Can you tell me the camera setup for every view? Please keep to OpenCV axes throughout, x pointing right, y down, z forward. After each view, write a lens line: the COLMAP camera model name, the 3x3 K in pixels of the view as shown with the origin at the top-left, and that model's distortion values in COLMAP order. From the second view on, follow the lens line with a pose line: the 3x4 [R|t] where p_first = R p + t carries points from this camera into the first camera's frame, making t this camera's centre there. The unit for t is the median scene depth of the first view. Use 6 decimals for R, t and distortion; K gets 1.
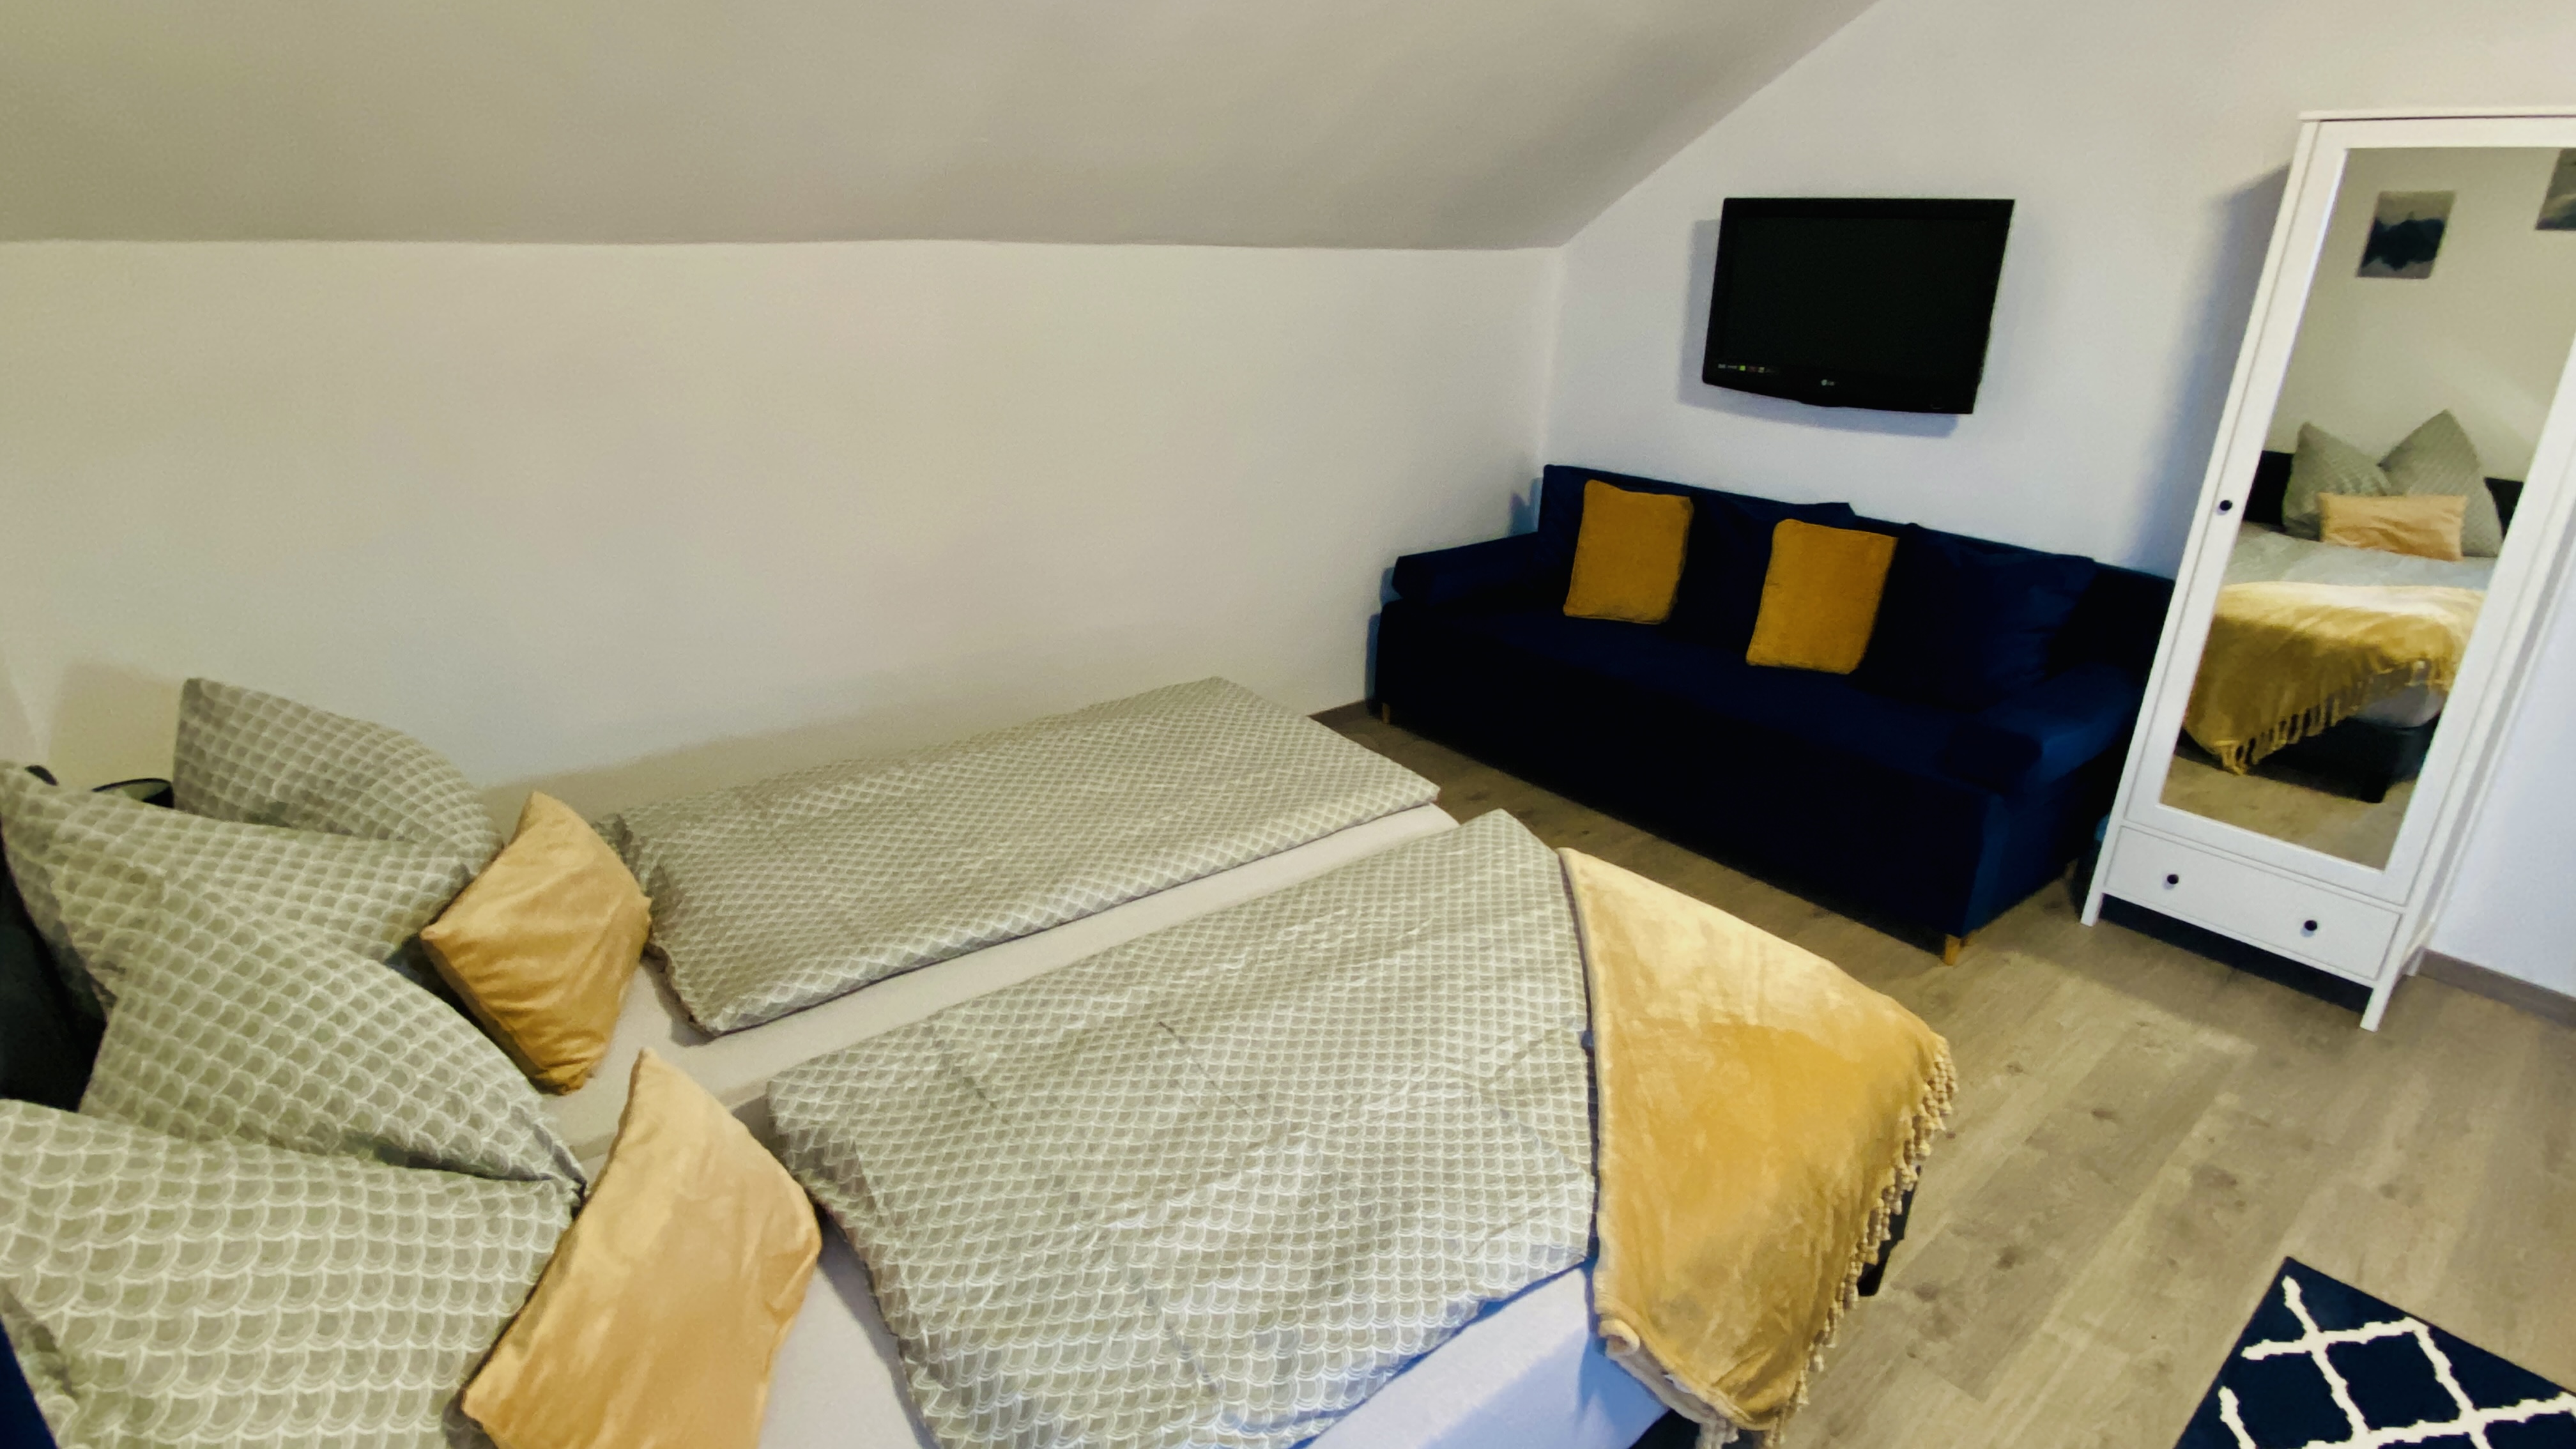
lens RADIAL K [[1255.9, 0, 1303.4], [0, 1255.9, 729.2], [0, 0, 1]] dist [-0.016735, -0.001421]
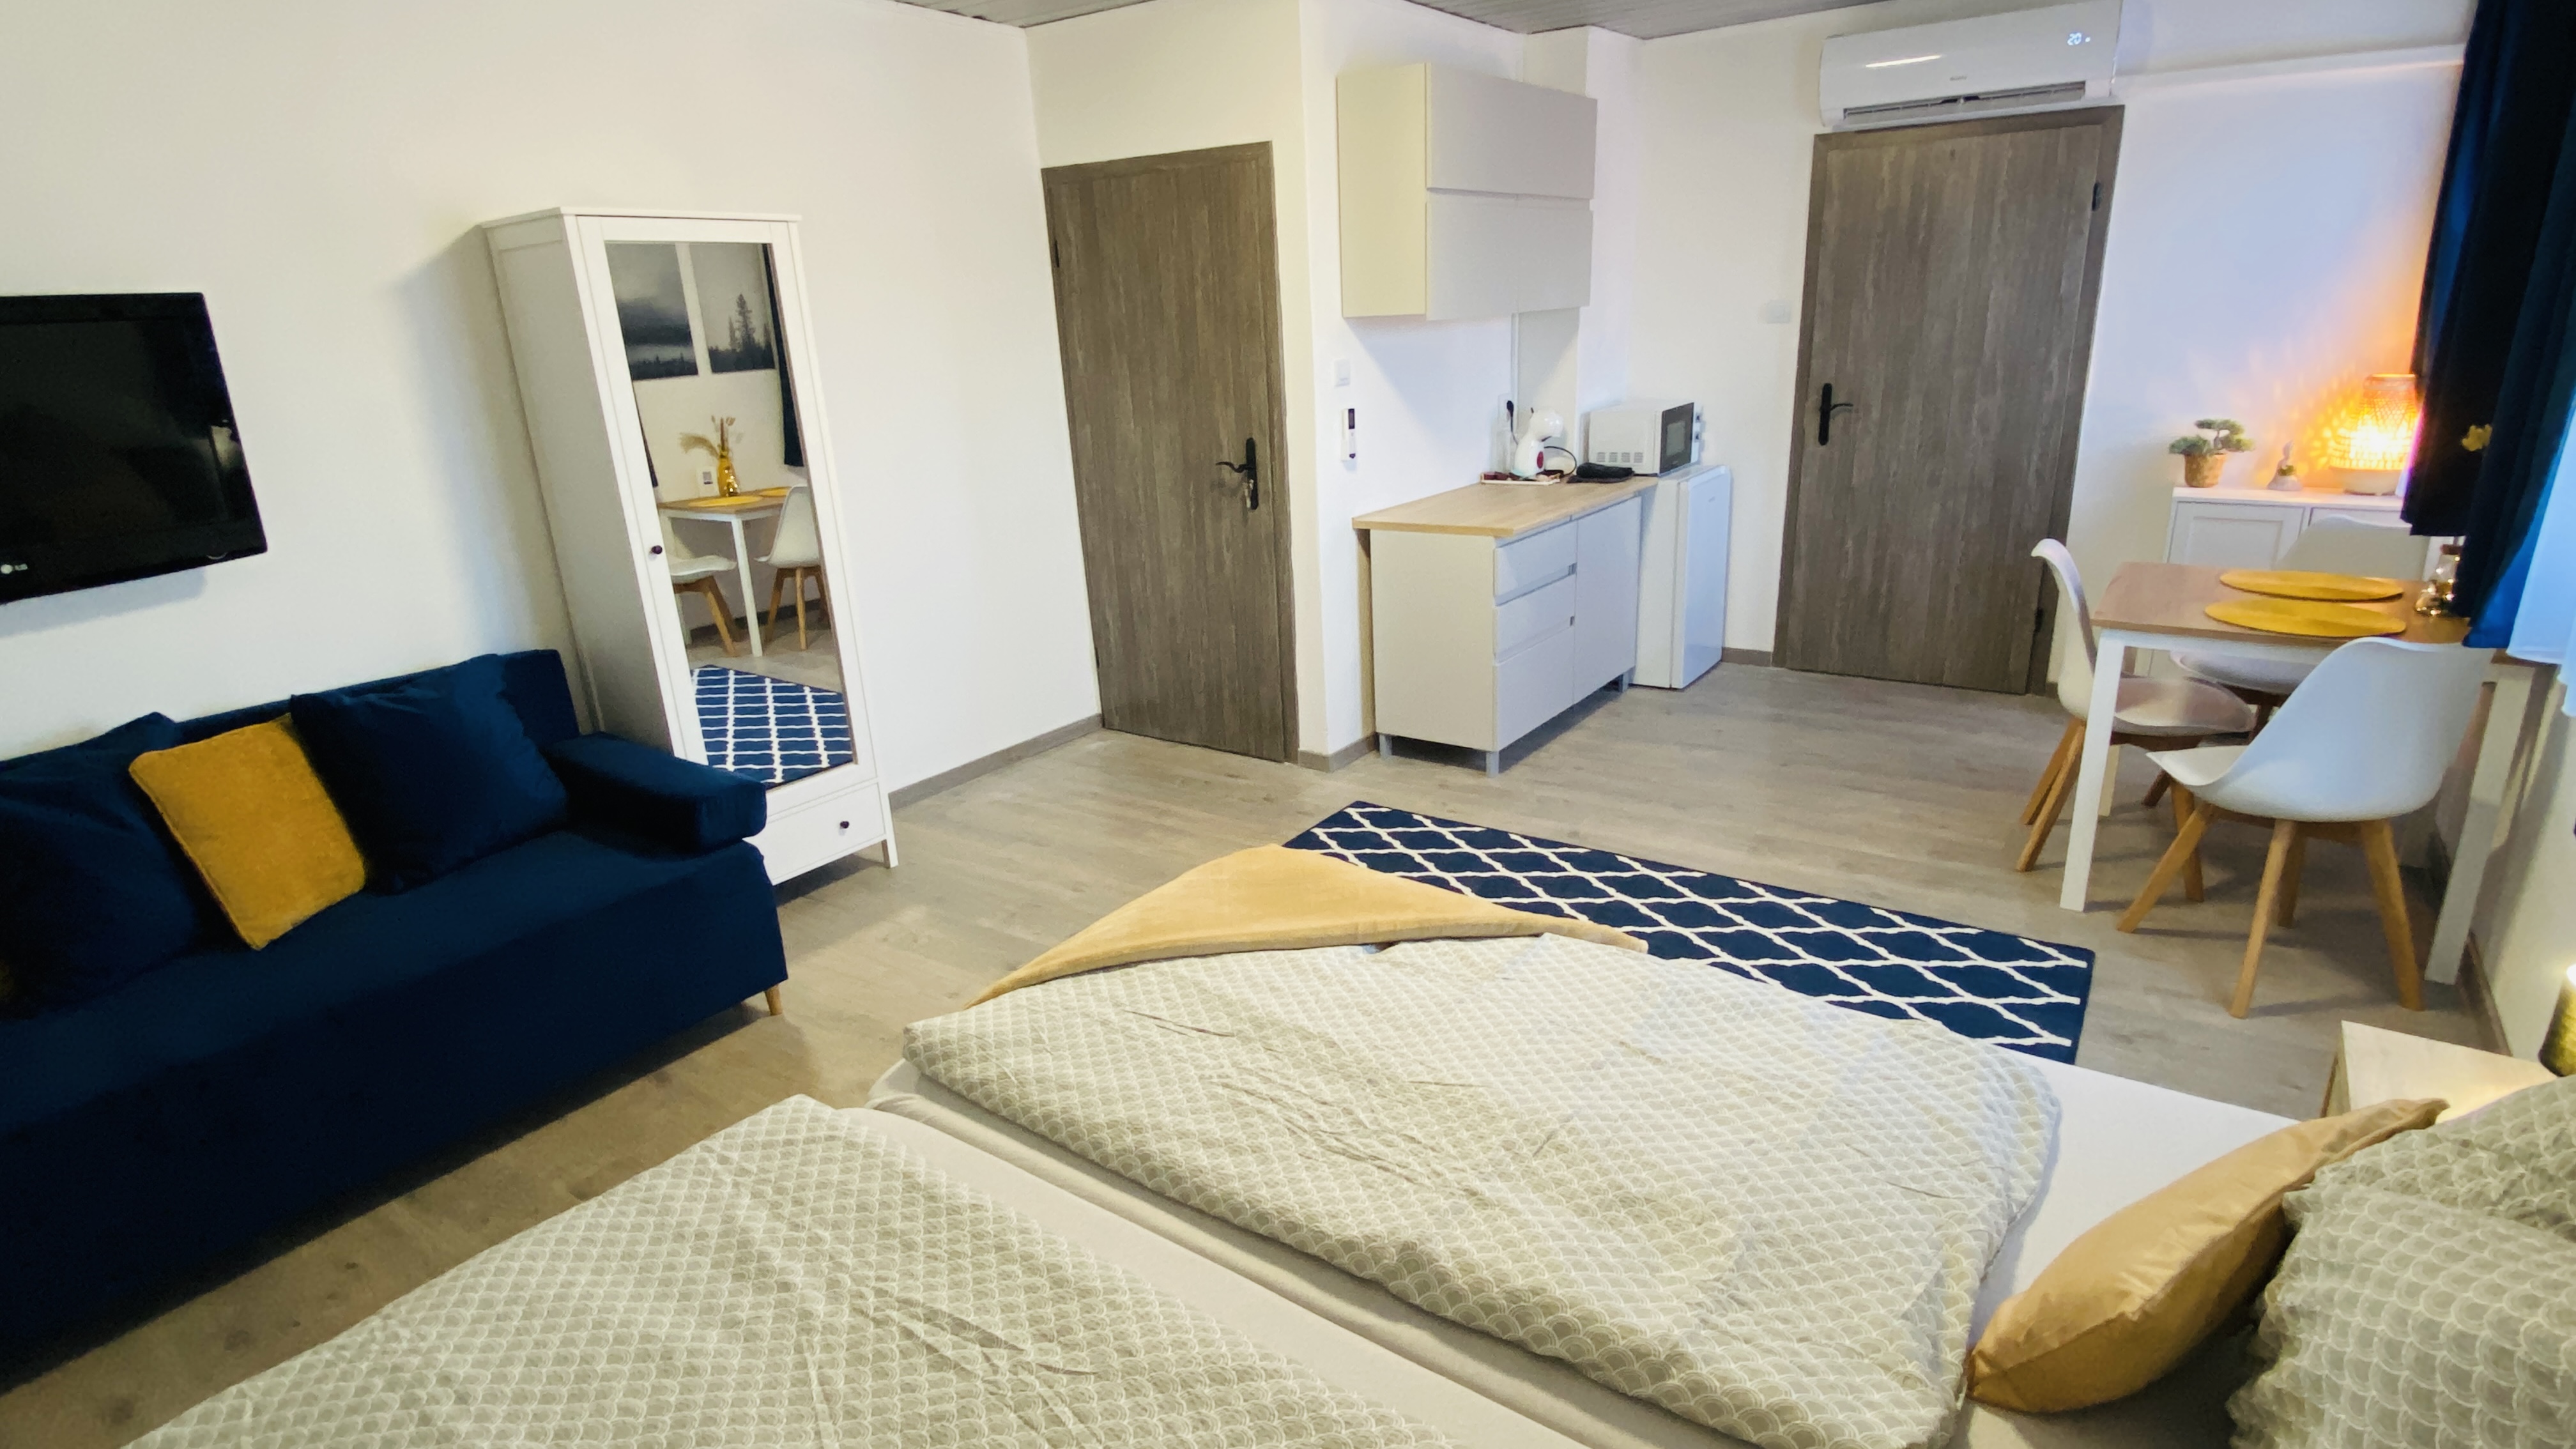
lens RADIAL K [[1255.9, 0, 1291.6], [0, 1255.9, 722.0], [0, 0, 1]] dist [-0.016735, -0.001421]
pose [[-0.284379, -0.285530, 0.915206, -0.496760], [0.387502, 0.838934, 0.382141, -0.252769], [-0.876910, 0.463317, -0.127932, 0.689893]]
